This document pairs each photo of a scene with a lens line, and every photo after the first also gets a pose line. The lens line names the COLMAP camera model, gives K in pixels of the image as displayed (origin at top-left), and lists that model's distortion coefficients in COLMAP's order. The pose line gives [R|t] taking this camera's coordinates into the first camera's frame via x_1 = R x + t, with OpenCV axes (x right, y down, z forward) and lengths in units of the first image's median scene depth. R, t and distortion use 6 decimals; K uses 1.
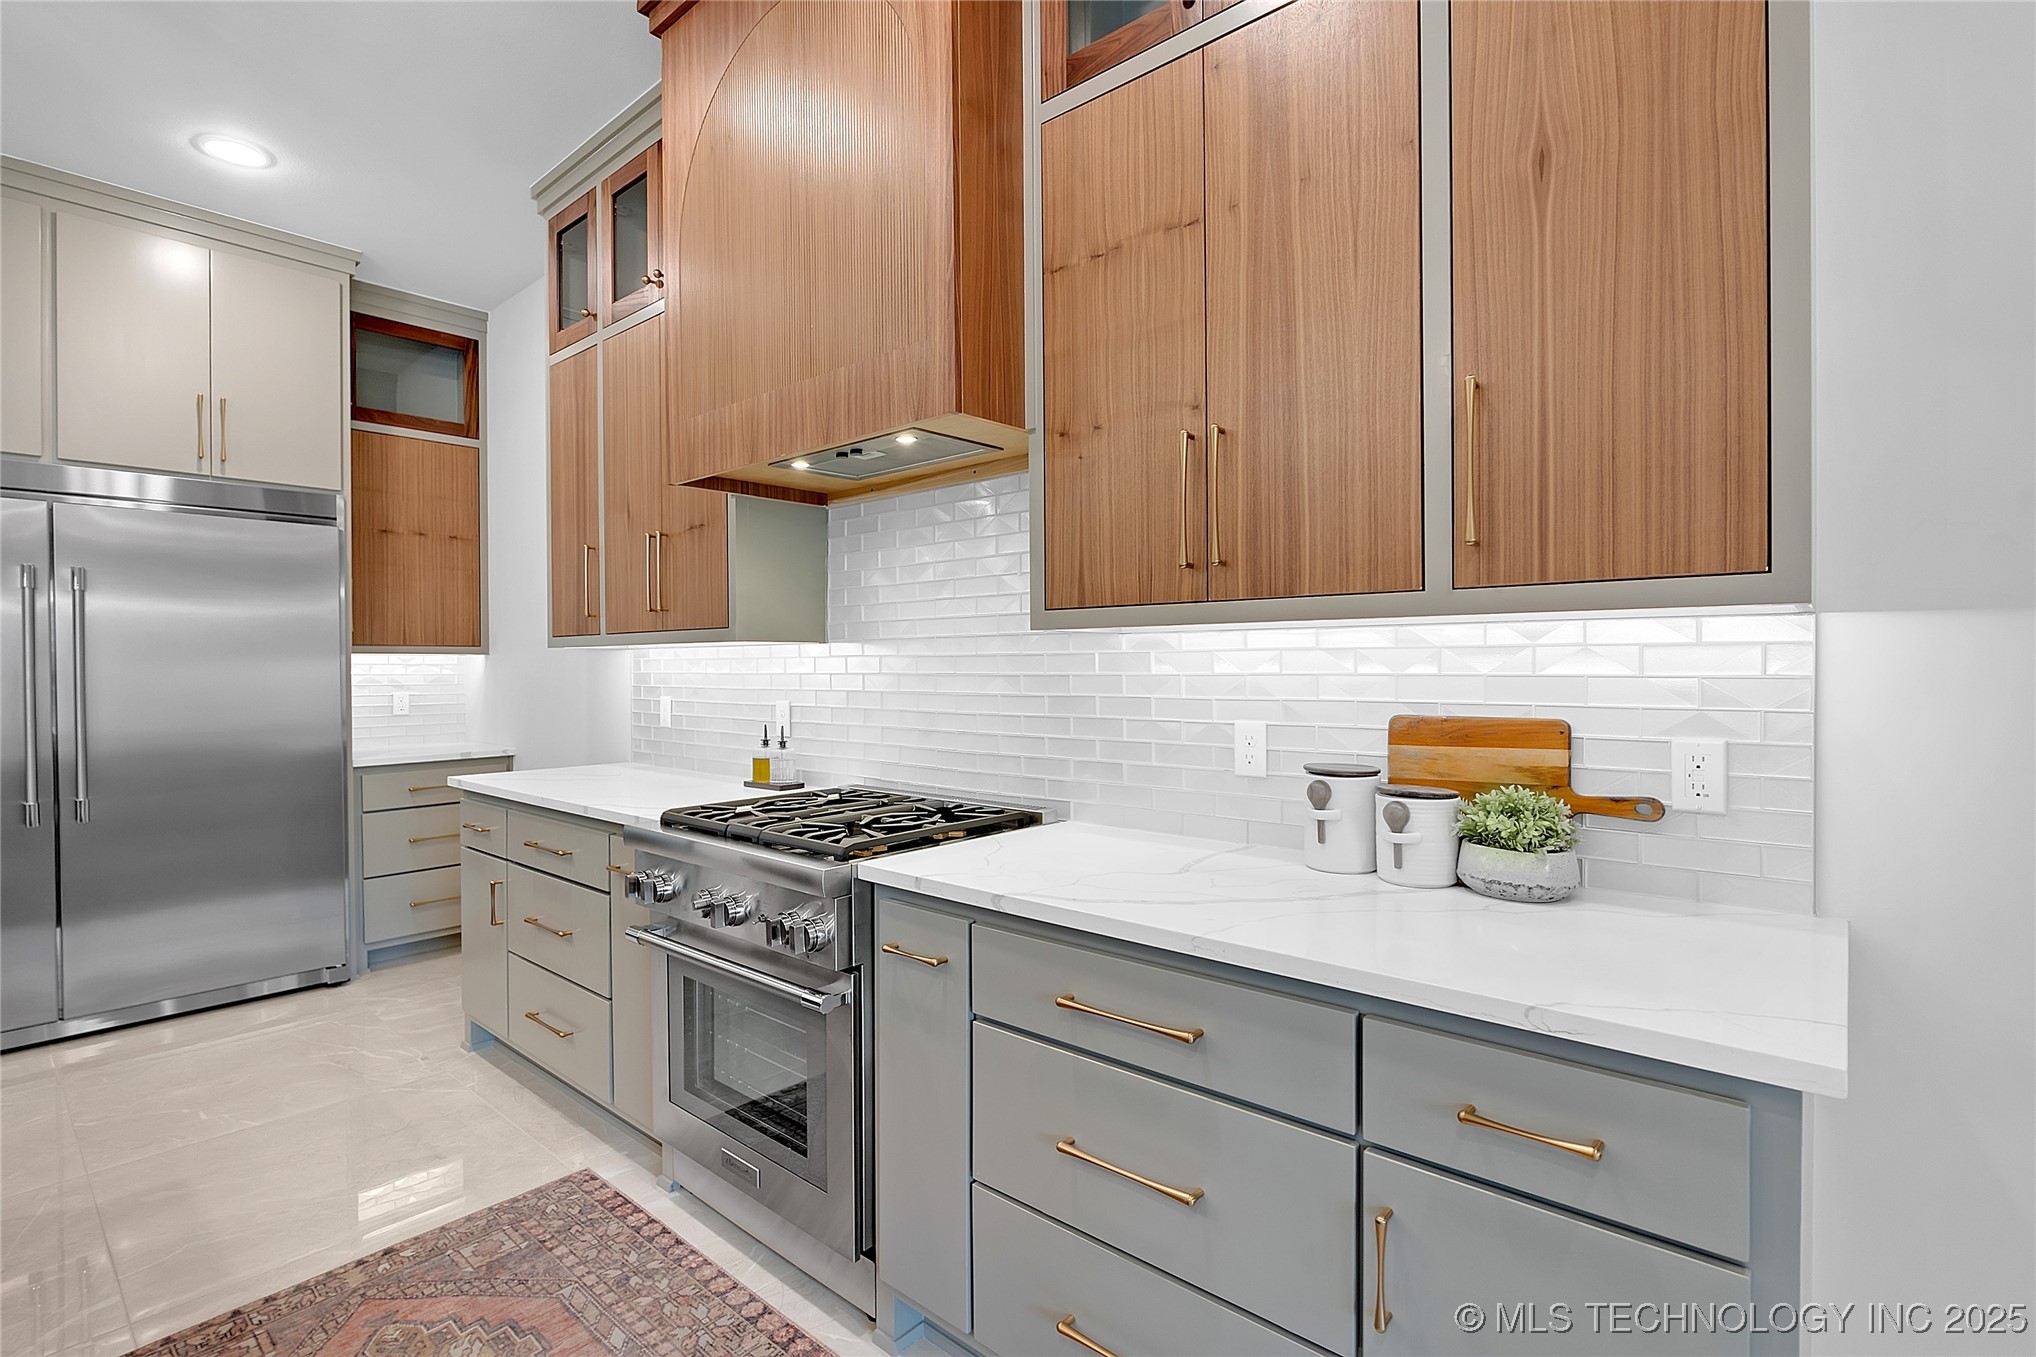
lens RADIAL K [[946.5, 0, 1014.4], [0, 946.5, 676.3], [0, 0, 1]] dist [-0.009166, 0.000292]
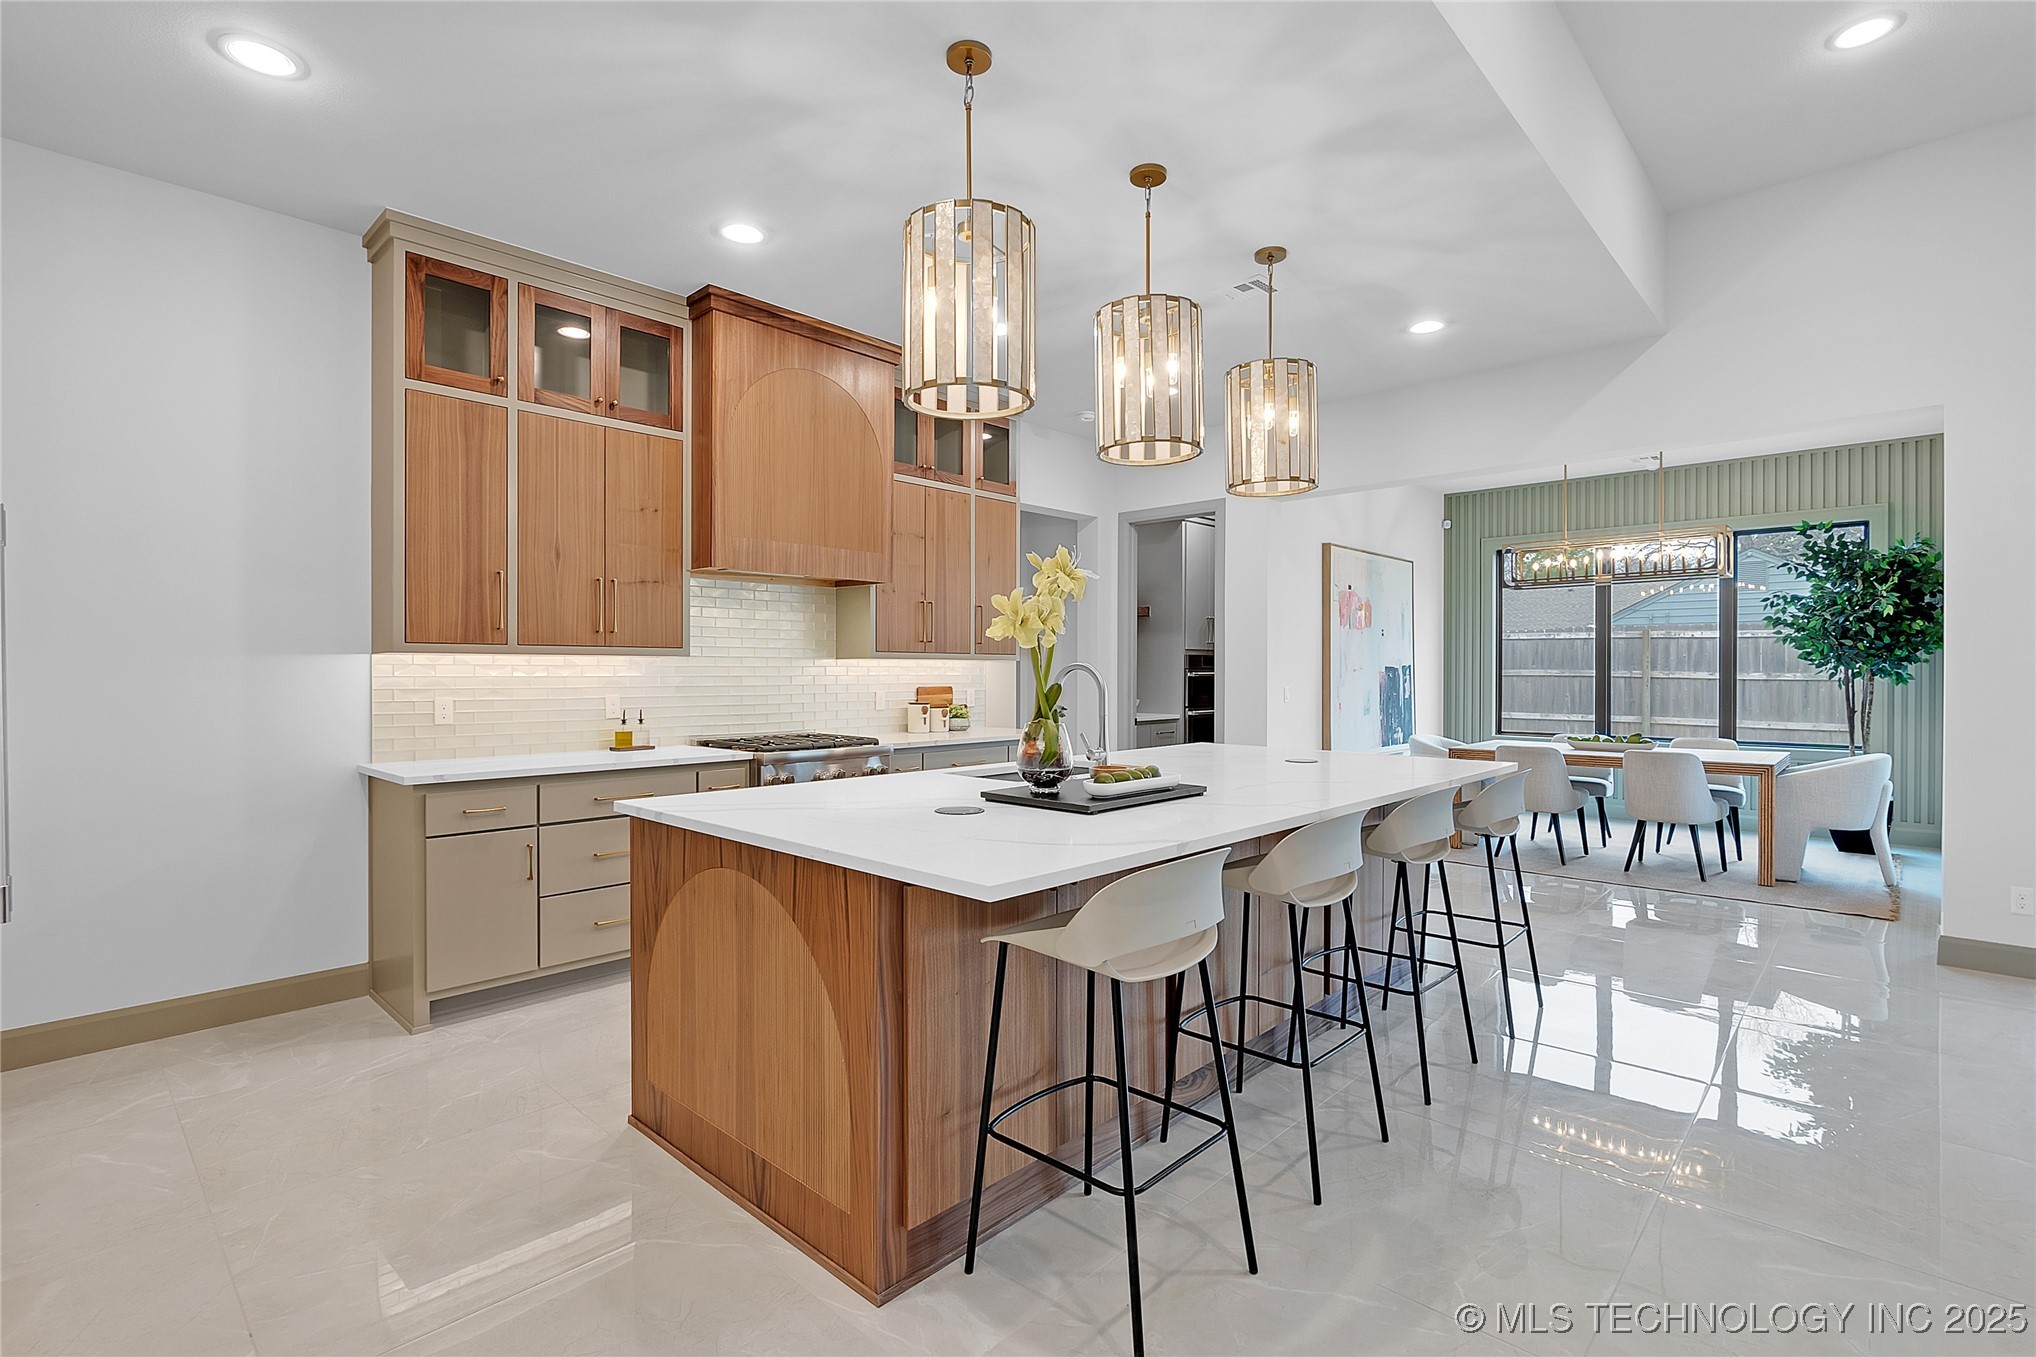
lens RADIAL K [[946.5, 0, 1015.1], [0, 946.5, 675.7], [0, 0, 1]] dist [-0.009166, 0.000292]
pose [[0.032811, -0.003711, 0.999455, -1.798800], [0.005428, 0.999979, 0.003534, -0.005608], [-0.999447, 0.005309, 0.032831, 0.330411]]
